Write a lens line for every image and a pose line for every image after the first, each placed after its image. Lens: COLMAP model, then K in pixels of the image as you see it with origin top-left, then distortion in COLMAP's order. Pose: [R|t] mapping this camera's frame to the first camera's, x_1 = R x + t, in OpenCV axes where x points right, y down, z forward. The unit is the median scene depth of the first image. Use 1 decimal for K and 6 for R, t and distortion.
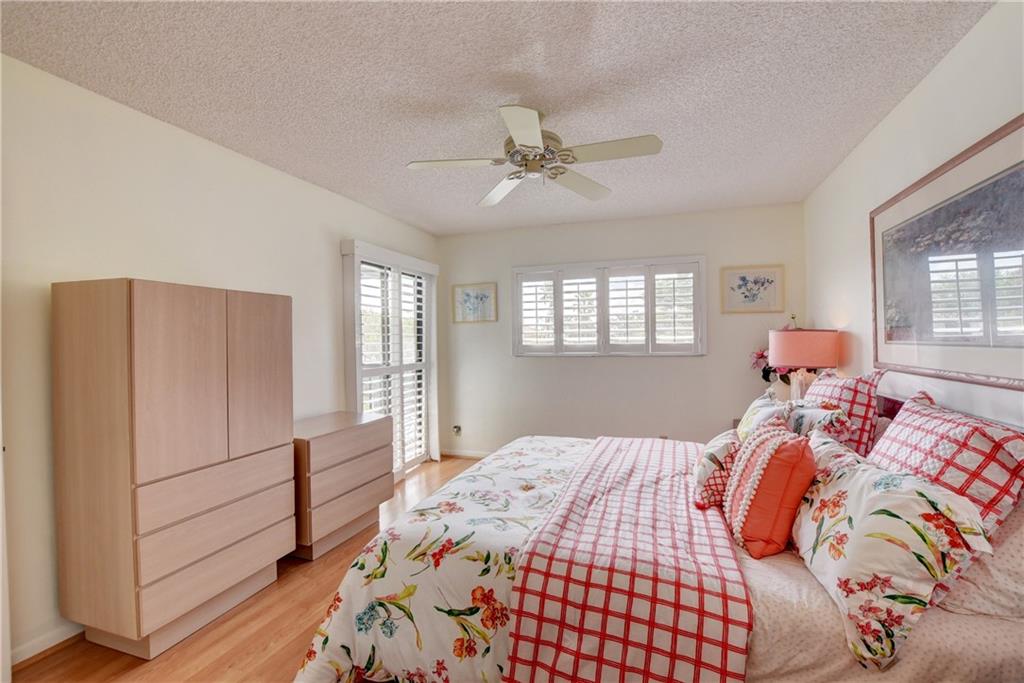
lens RADIAL K [[452.0, 0, 496.4], [0, 452.0, 349.3], [0, 0, 1]] dist [-0.030365, 0.003096]
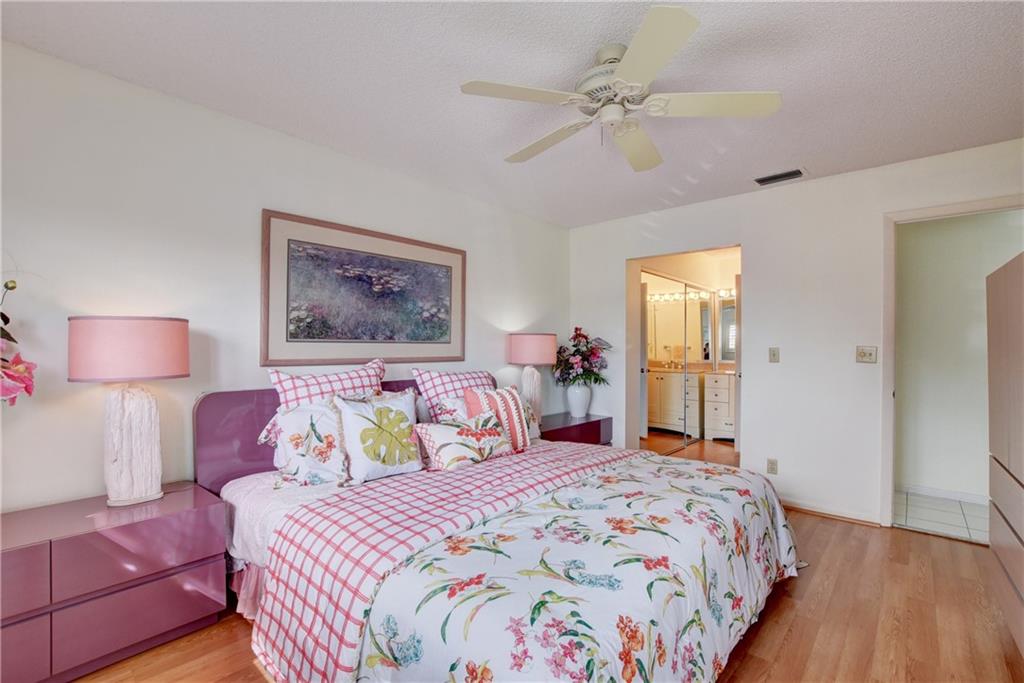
lens RADIAL K [[452.0, 0, 505.4], [0, 452.0, 335.1], [0, 0, 1]] dist [-0.030365, 0.003096]
pose [[-0.912869, 0.020375, 0.407744, -0.249599], [0.017757, 0.999790, -0.010205, 0.001942], [-0.407866, -0.002075, -0.913039, 1.816483]]
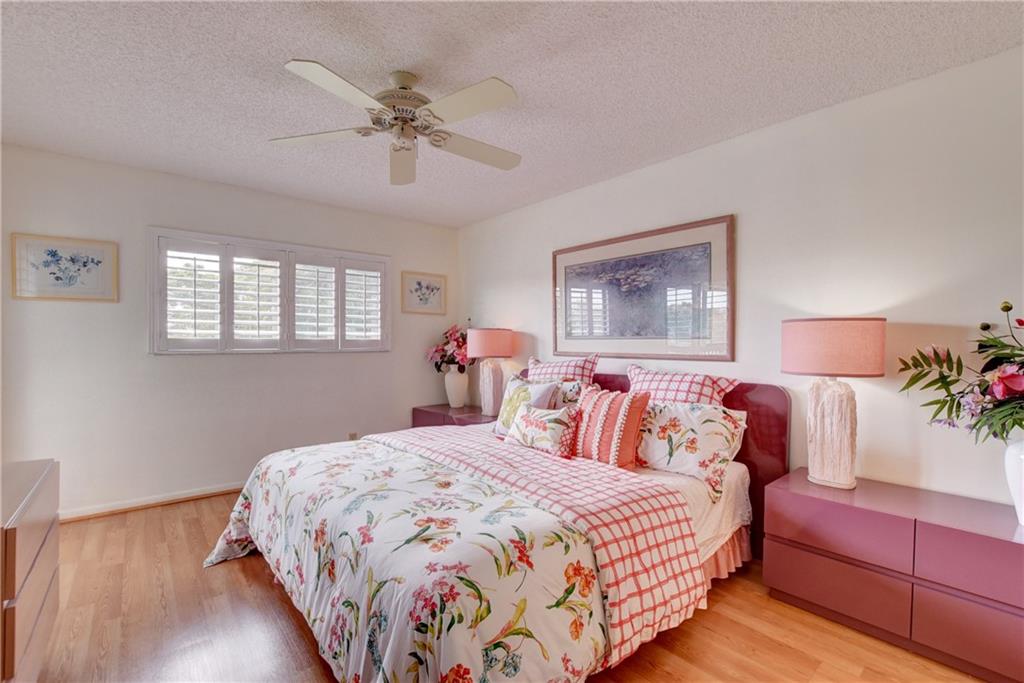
lens RADIAL K [[452.0, 0, 530.8], [0, 452.0, 348.9], [0, 0, 1]] dist [-0.030365, 0.003096]
pose [[0.488345, 0.000100, 0.872651, -0.723614], [0.007584, 0.999962, -0.004358, 0.037522], [-0.872618, 0.008746, 0.488325, 0.436331]]
